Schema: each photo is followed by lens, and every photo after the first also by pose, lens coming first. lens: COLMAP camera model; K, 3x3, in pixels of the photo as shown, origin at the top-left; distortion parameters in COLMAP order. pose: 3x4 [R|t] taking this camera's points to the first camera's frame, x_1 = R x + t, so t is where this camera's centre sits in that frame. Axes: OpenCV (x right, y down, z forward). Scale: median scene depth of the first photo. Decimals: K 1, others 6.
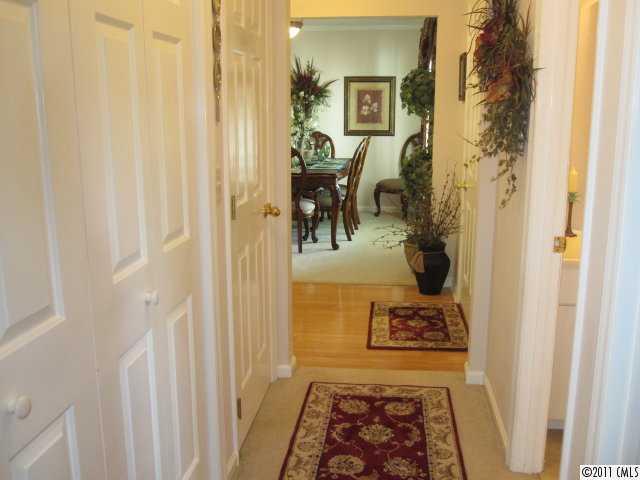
lens RADIAL K [[640.8, 0, 320.0], [0, 640.8, 240.0], [0, 0, 1]] dist [-0.067251, 0.001636]
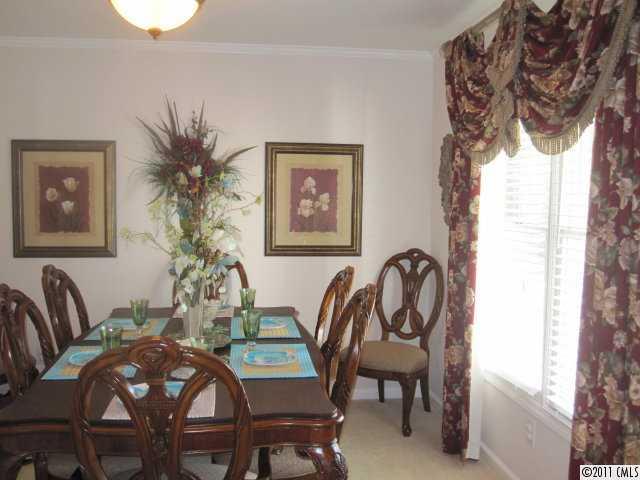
lens RADIAL K [[622.7, 0, 320.0], [0, 622.7, 240.0], [0, 0, 1]] dist [0.006762, 0.002162]
pose [[0.967720, -0.008352, 0.251890, -0.045937], [0.040700, 0.991511, -0.123489, -0.114568], [-0.248720, 0.129755, 0.959845, 0.517724]]
